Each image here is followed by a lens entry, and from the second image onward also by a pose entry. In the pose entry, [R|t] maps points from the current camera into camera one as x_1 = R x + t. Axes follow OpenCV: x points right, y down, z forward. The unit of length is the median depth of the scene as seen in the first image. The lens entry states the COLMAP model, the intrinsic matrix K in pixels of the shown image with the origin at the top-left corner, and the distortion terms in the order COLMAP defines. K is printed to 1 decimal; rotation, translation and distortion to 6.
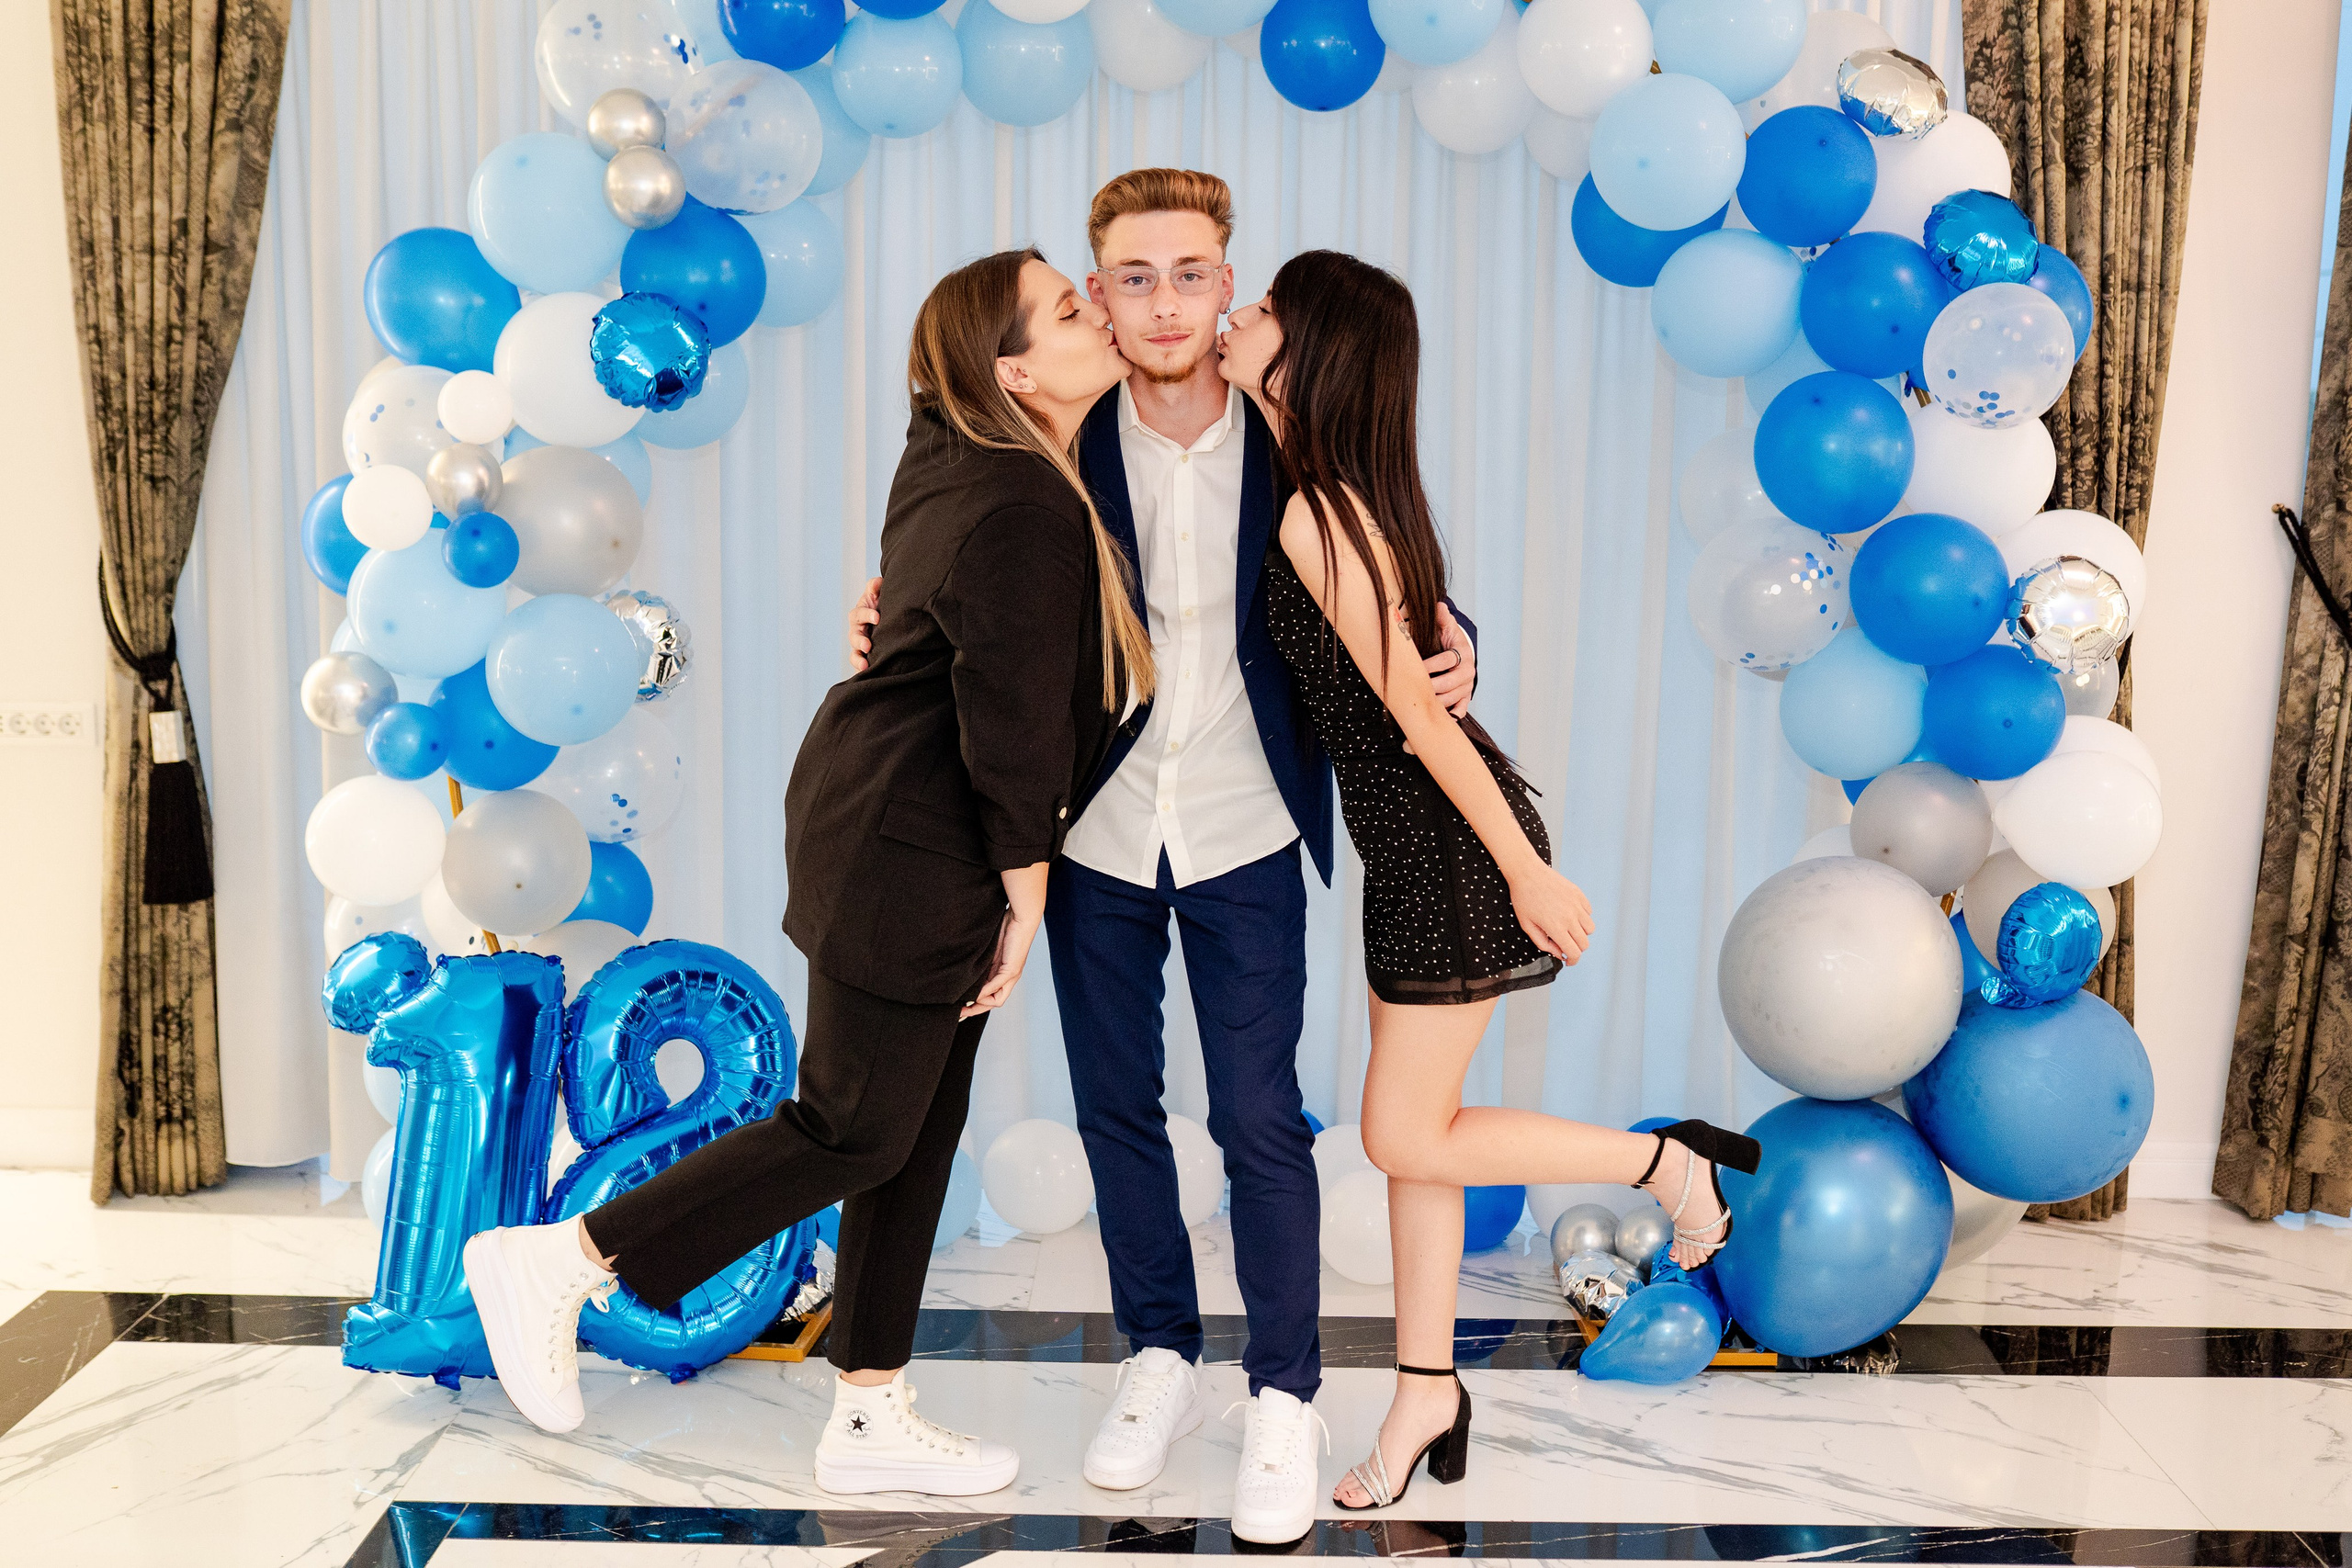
lens RADIAL K [[2379.7, 0, 1216.0], [0, 2379.7, 758.0], [0, 0, 1]] dist [-0.044431, 0.072679]
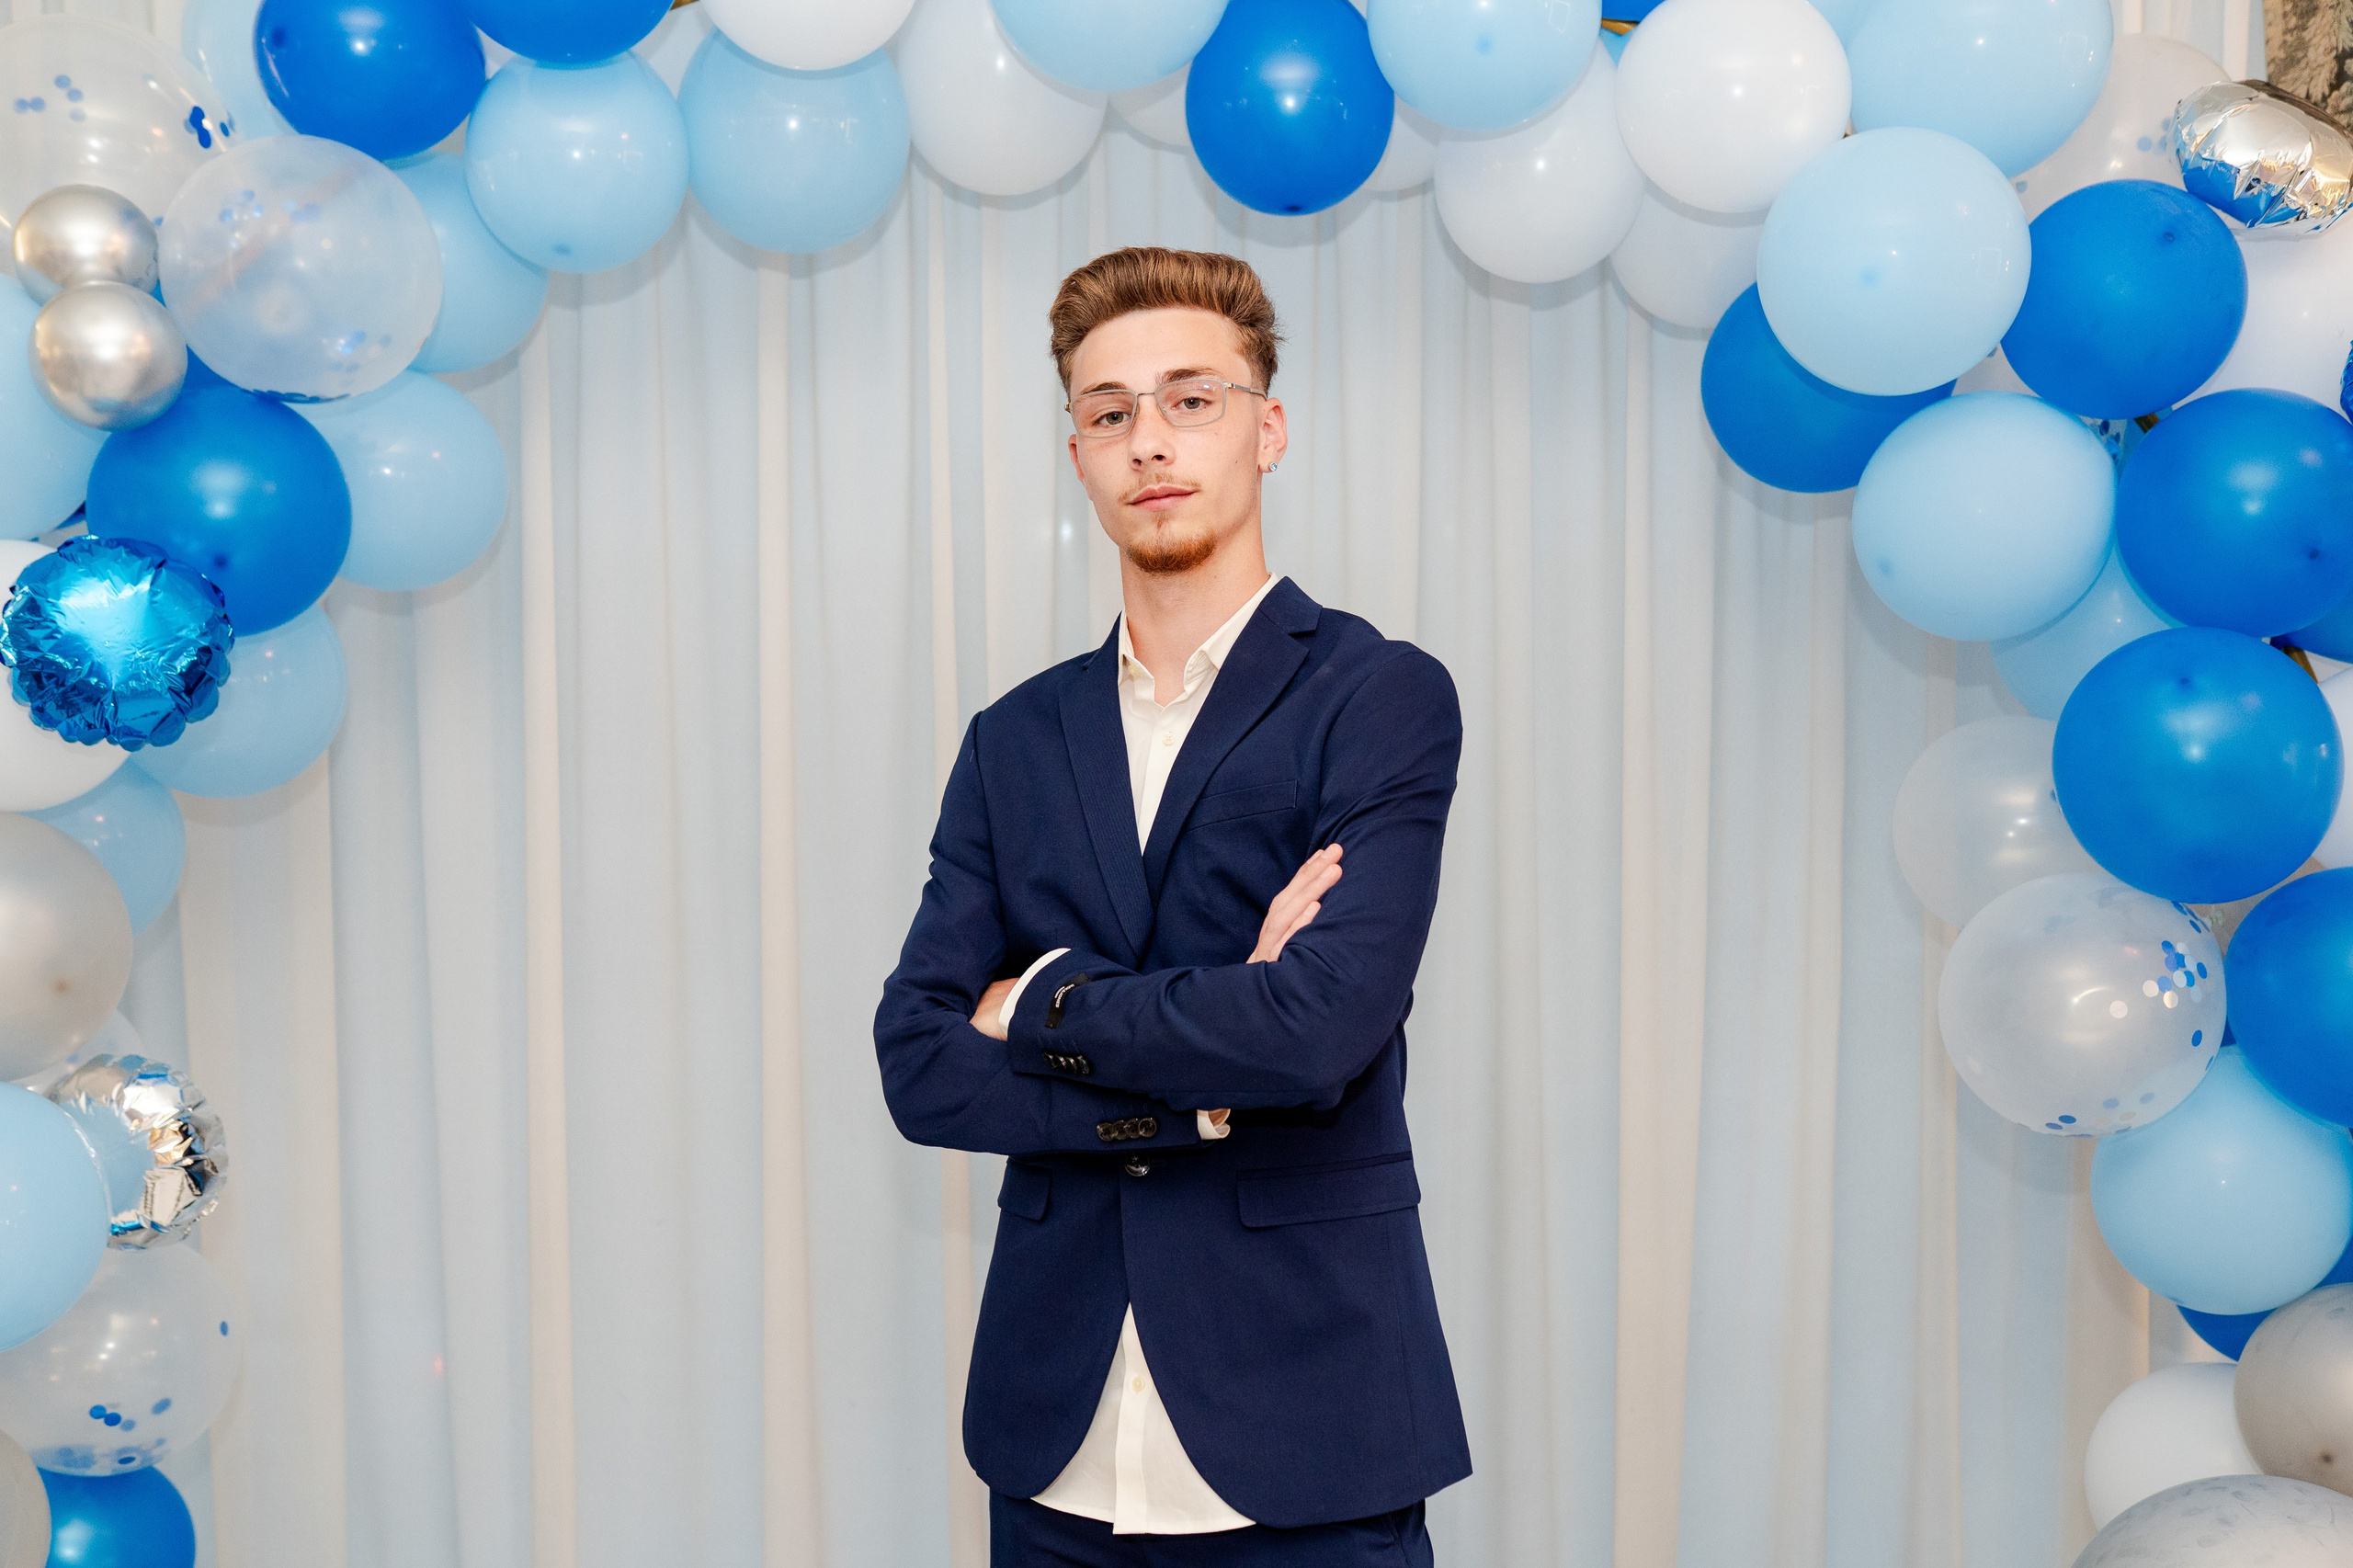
lens RADIAL K [[2296.0, 0, 1174.2], [0, 2296.0, 785.3], [0, 0, 1]] dist [-0.045272, 0.072627]
pose [[0.999158, -0.025732, 0.031966, -0.006692], [0.028106, 0.996699, -0.076171, -0.080256], [-0.029901, 0.077005, 0.996582, 0.409164]]
